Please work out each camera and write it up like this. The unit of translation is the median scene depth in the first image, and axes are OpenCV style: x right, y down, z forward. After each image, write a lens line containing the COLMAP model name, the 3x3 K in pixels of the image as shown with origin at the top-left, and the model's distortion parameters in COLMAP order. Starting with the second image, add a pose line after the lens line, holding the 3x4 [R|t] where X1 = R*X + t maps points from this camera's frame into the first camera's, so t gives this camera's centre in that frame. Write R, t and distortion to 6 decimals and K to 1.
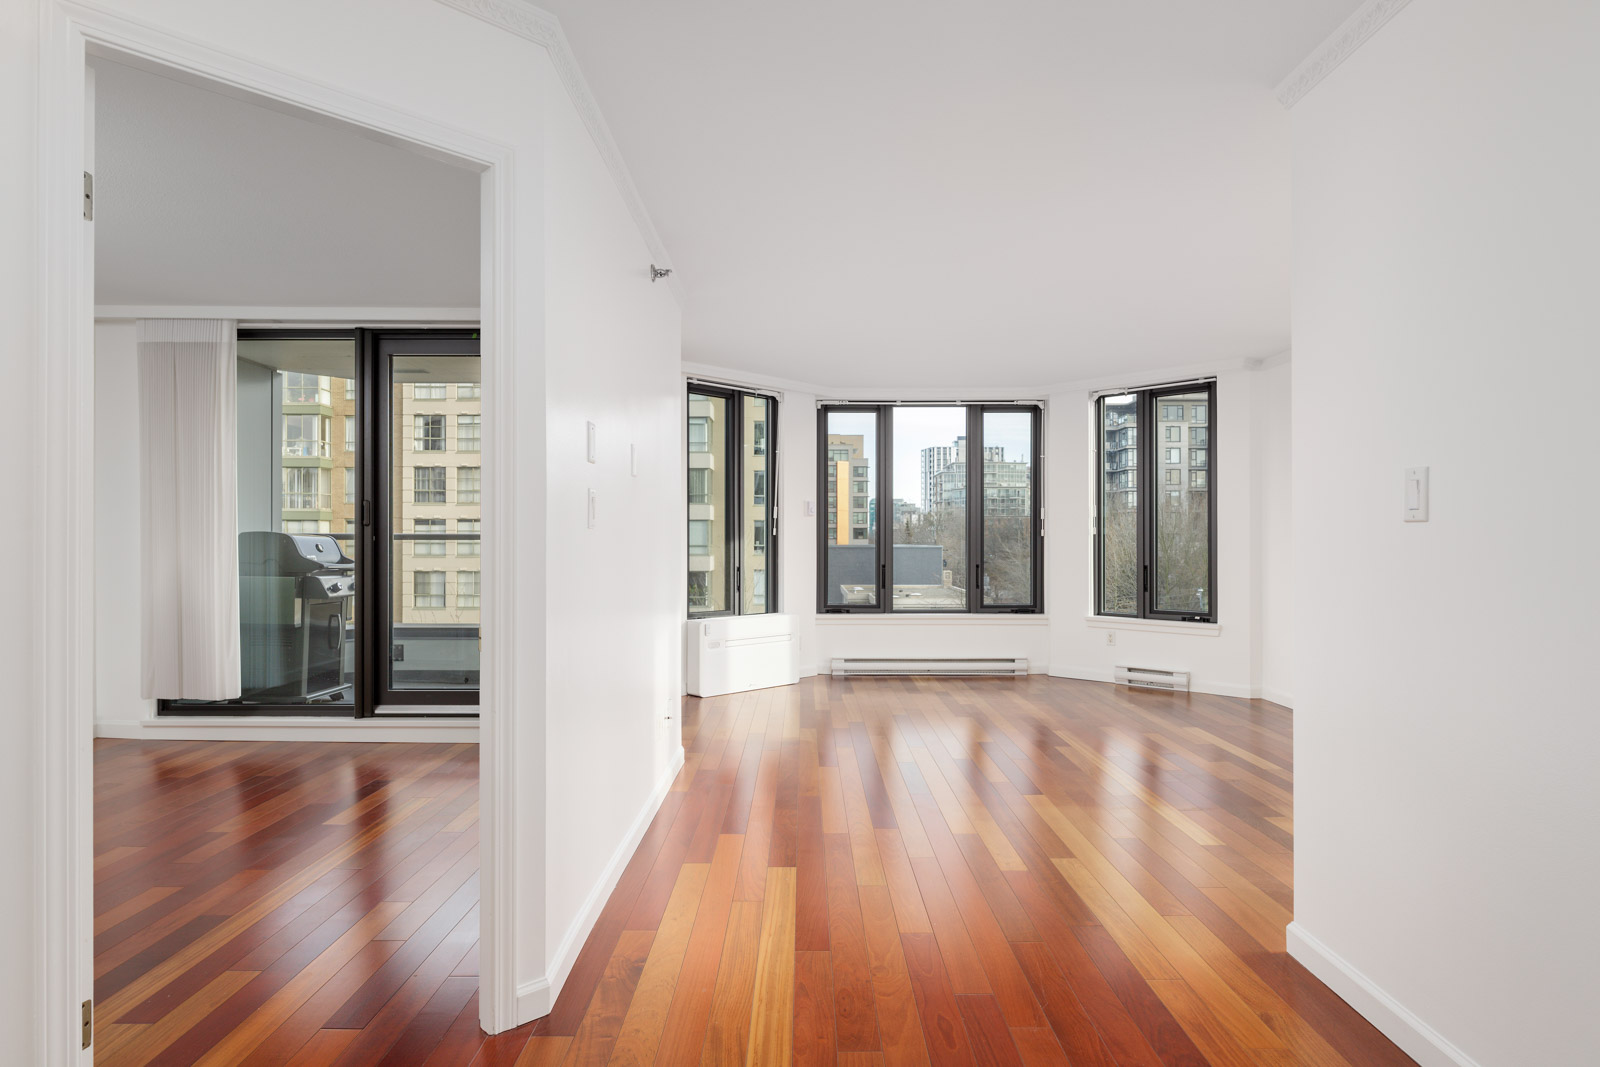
lens RADIAL K [[916.1, 0, 804.2], [0, 916.1, 549.1], [0, 0, 1]] dist [0.003395, 0.000187]
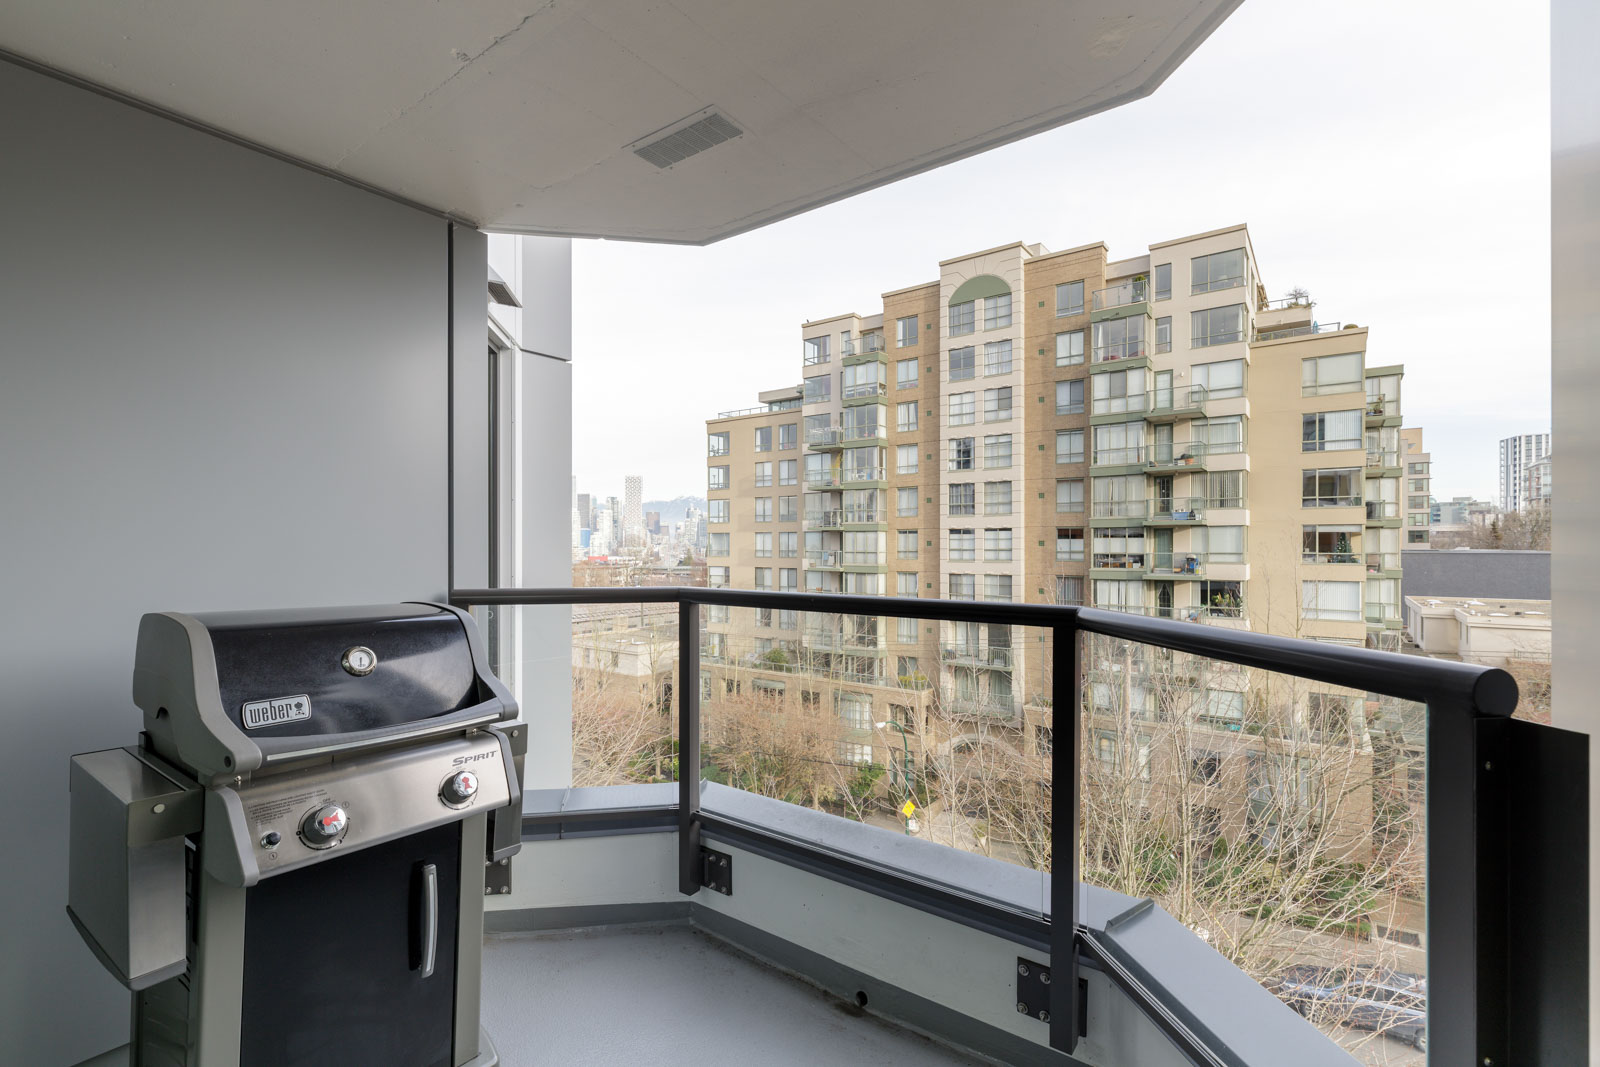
lens RADIAL K [[717.9, 0, 799.6], [0, 717.9, 542.8], [0, 0, 1]] dist [-0.001989, -0.000055]
pose [[0.810742, -0.002438, -0.585398, -0.043694], [-0.002889, 0.999962, -0.008166, -0.007003], [0.585396, 0.008312, 0.810705, 0.145290]]
